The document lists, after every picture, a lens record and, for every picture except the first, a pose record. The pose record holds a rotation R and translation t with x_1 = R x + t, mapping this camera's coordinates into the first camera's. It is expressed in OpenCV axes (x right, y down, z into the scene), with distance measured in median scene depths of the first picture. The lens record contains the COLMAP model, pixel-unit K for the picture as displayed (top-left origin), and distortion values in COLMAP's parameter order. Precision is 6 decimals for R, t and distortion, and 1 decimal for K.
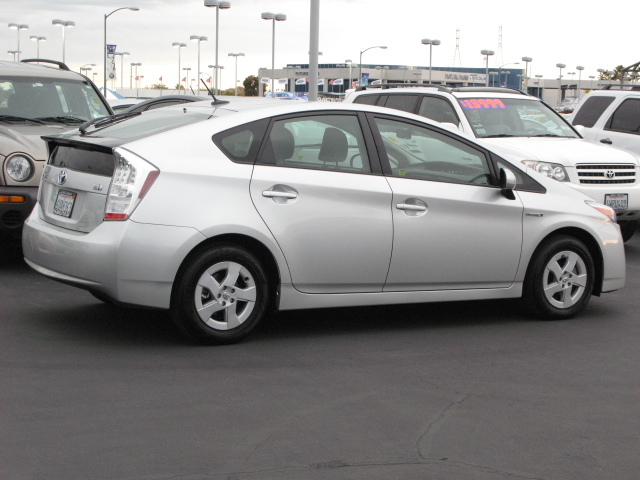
lens RADIAL K [[1292.8, 0, 323.9], [0, 1292.8, 238.6], [0, 0, 1]] dist [0.170096, 0.000000]
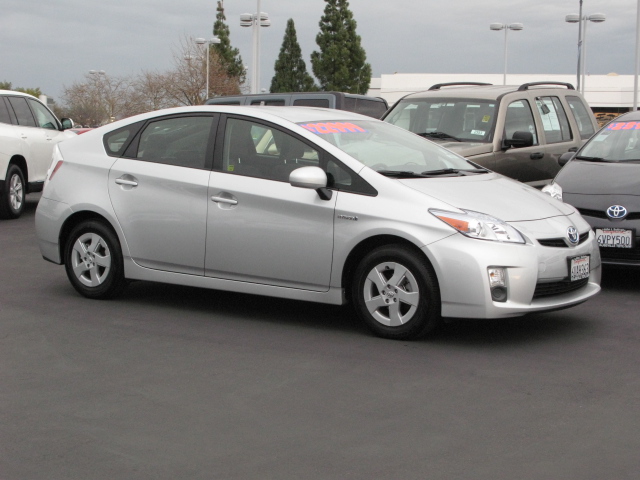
lens RADIAL K [[1292.8, 0, 322.0], [0, 1292.8, 241.2], [0, 0, 1]] dist [0.170096, 0.000000]
pose [[0.347996, 0.055980, -0.935823, 1.023660], [-0.092853, 0.995366, 0.025013, -0.023124], [0.932887, 0.078189, 0.351581, 0.651624]]
